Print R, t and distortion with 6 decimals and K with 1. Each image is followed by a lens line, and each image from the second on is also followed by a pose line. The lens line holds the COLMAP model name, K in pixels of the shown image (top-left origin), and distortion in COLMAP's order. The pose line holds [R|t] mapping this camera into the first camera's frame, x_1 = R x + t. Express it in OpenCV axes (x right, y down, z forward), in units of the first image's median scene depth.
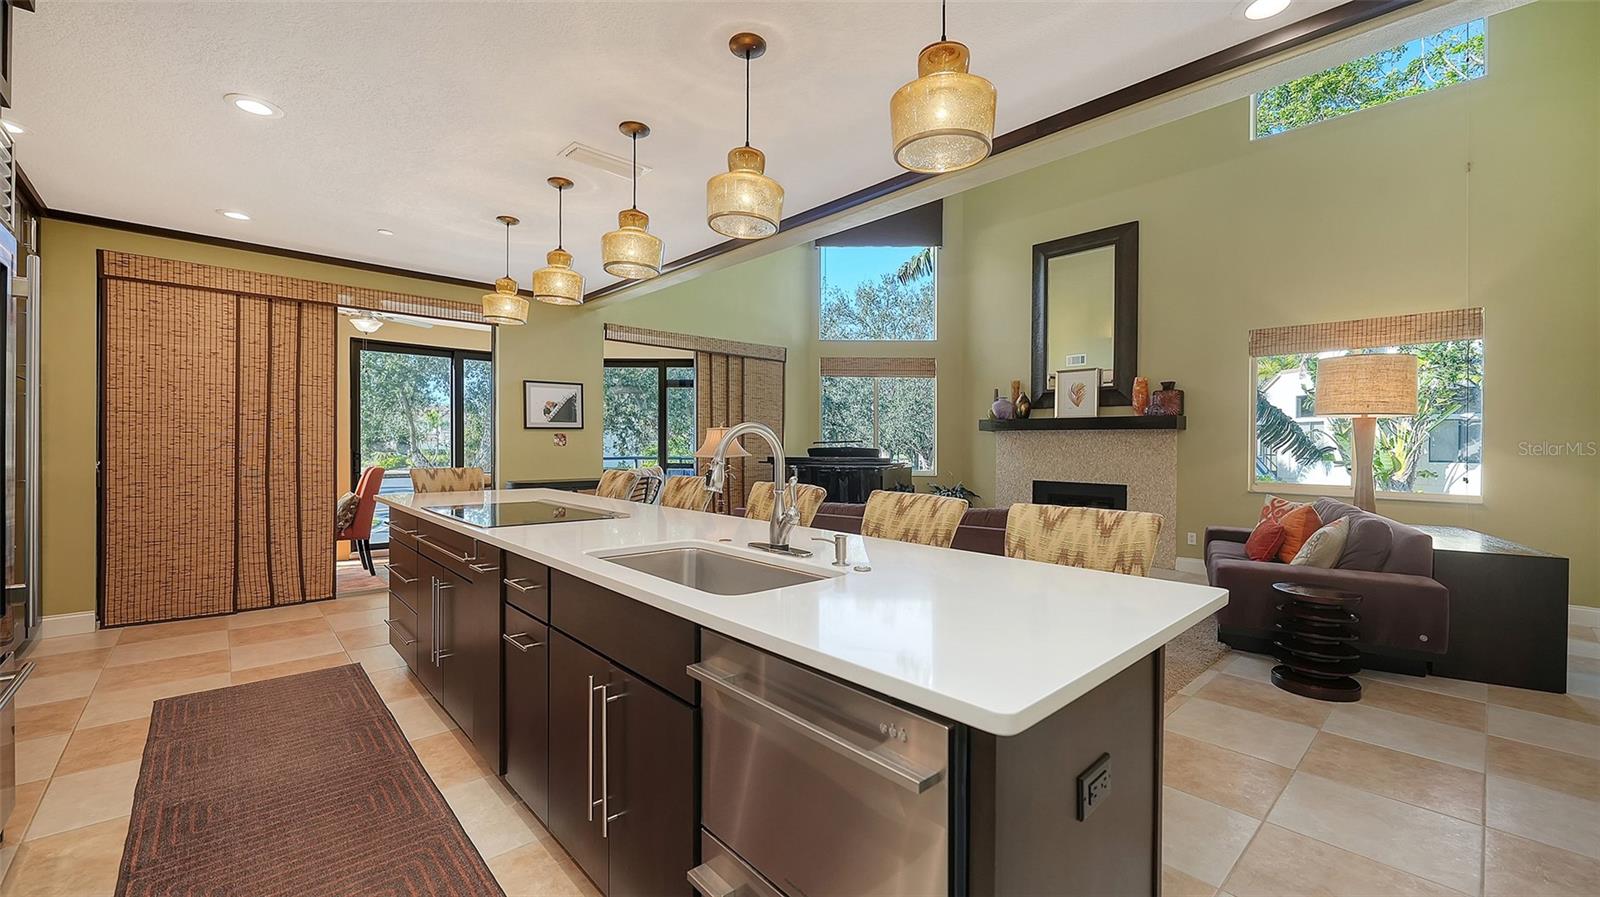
lens RADIAL K [[639.4, 0, 804.2], [0, 639.4, 438.6], [0, 0, 1]] dist [-0.001678, -0.001523]
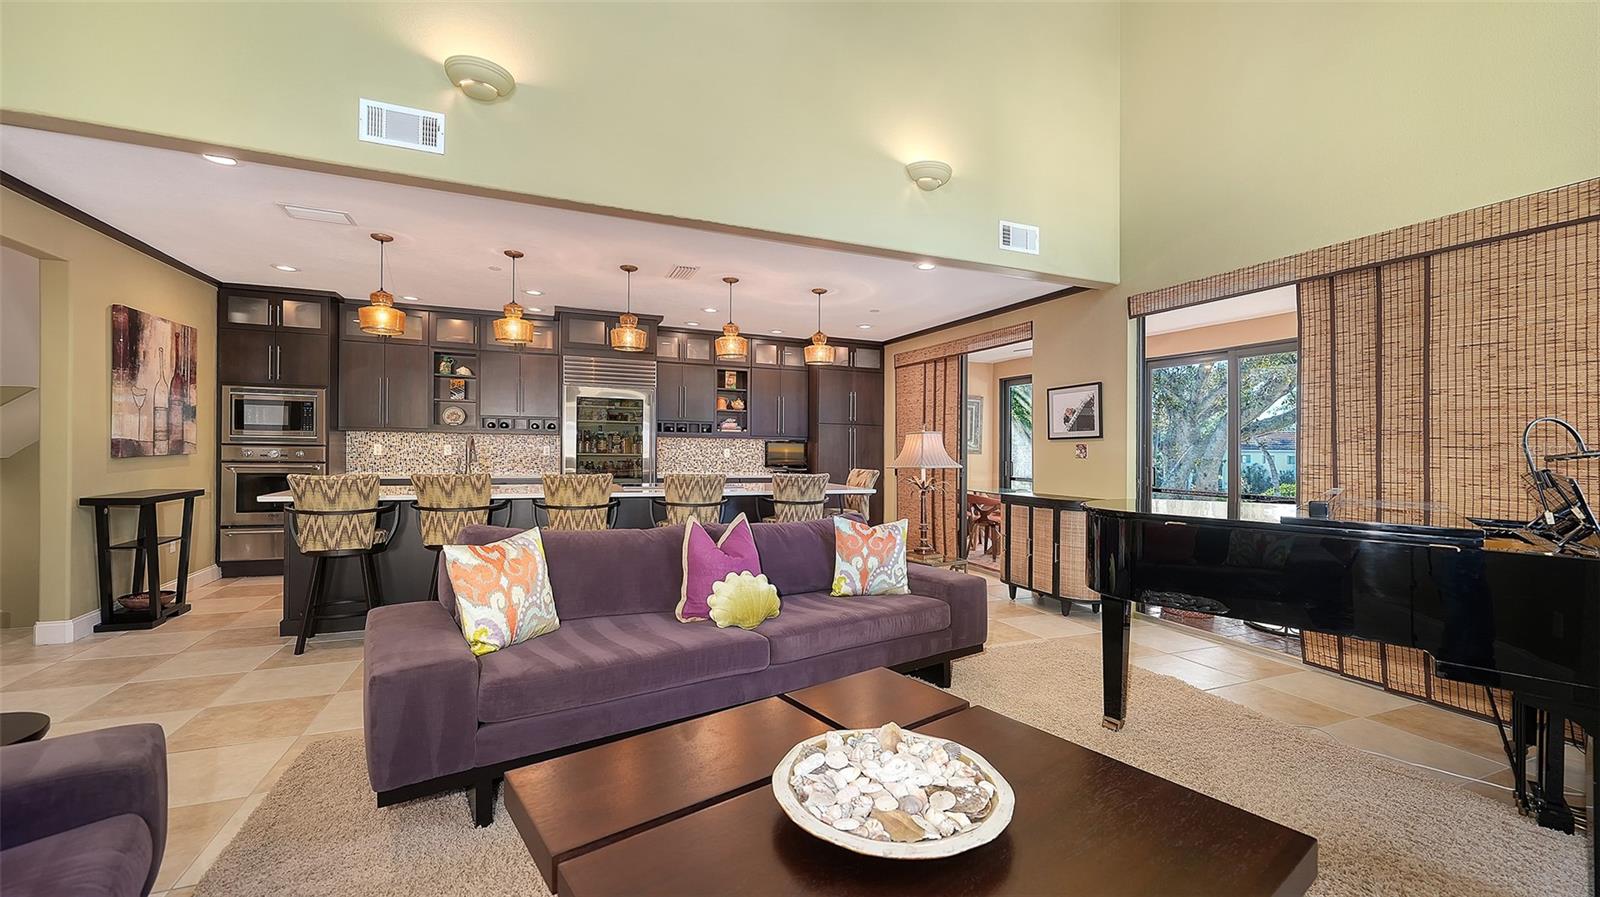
lens RADIAL K [[639.4, 0, 814.8], [0, 639.4, 457.5], [0, 0, 1]] dist [-0.001678, -0.001523]
pose [[-0.348294, -0.001929, -0.937383, 0.487111], [-0.012164, 0.999923, 0.002462, 0.011211], [0.937306, 0.012260, -0.348291, 0.847321]]
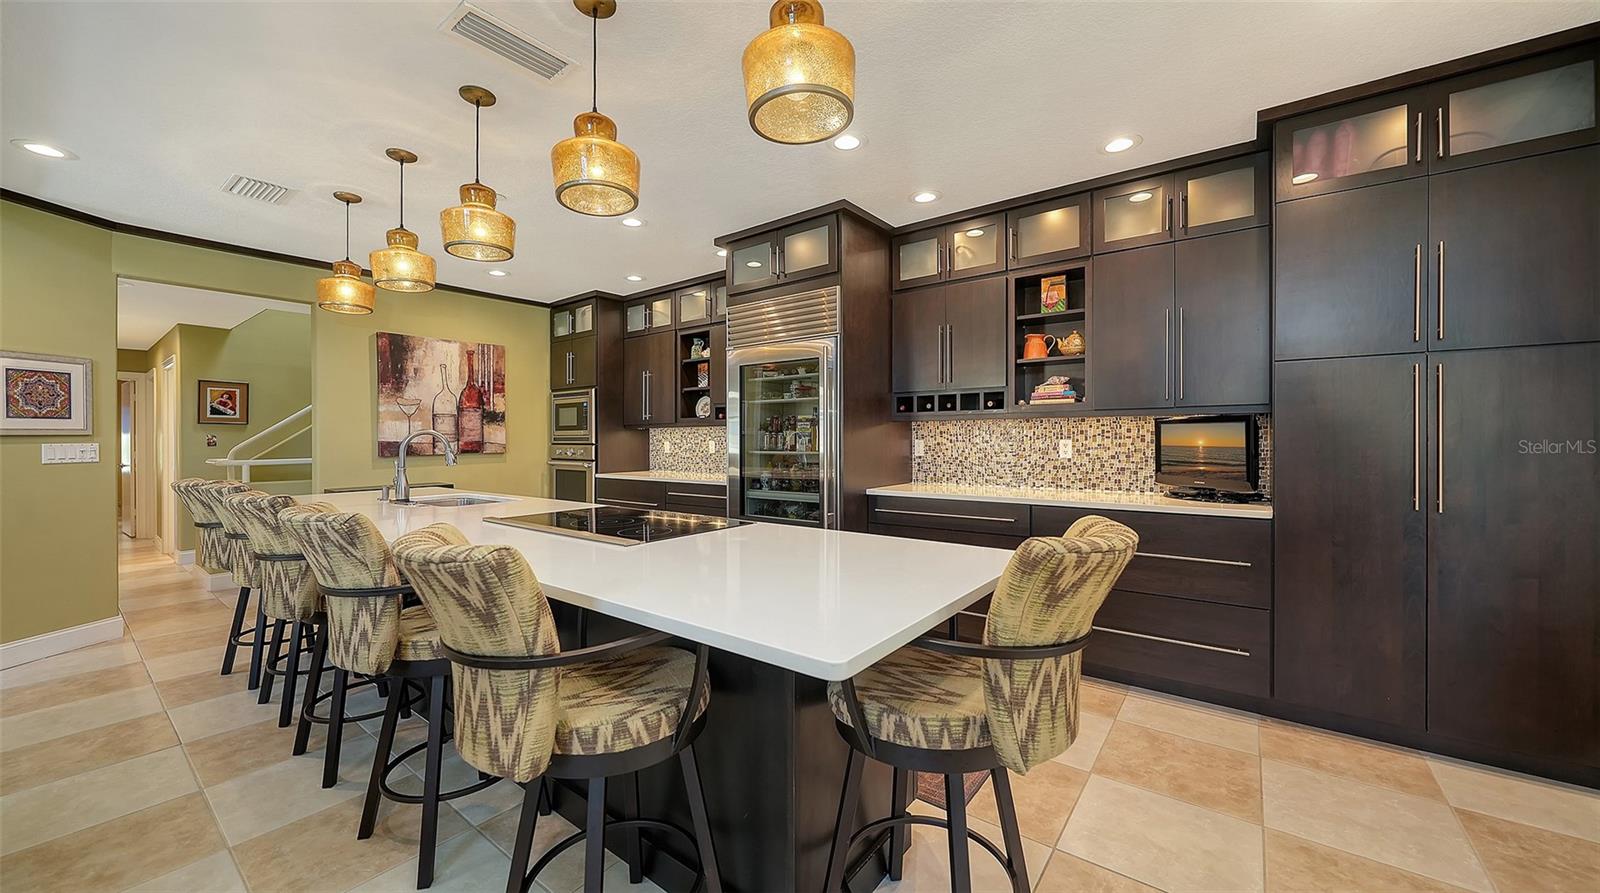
lens RADIAL K [[576.5, 0, 802.6], [0, 576.5, 436.7], [0, 0, 1]] dist [-0.001406, -0.000240]
pose [[-0.986381, -0.005122, -0.164397, -0.231945], [-0.003068, 0.999914, -0.012742, 0.004887], [0.164448, -0.012064, -0.986312, 0.758625]]
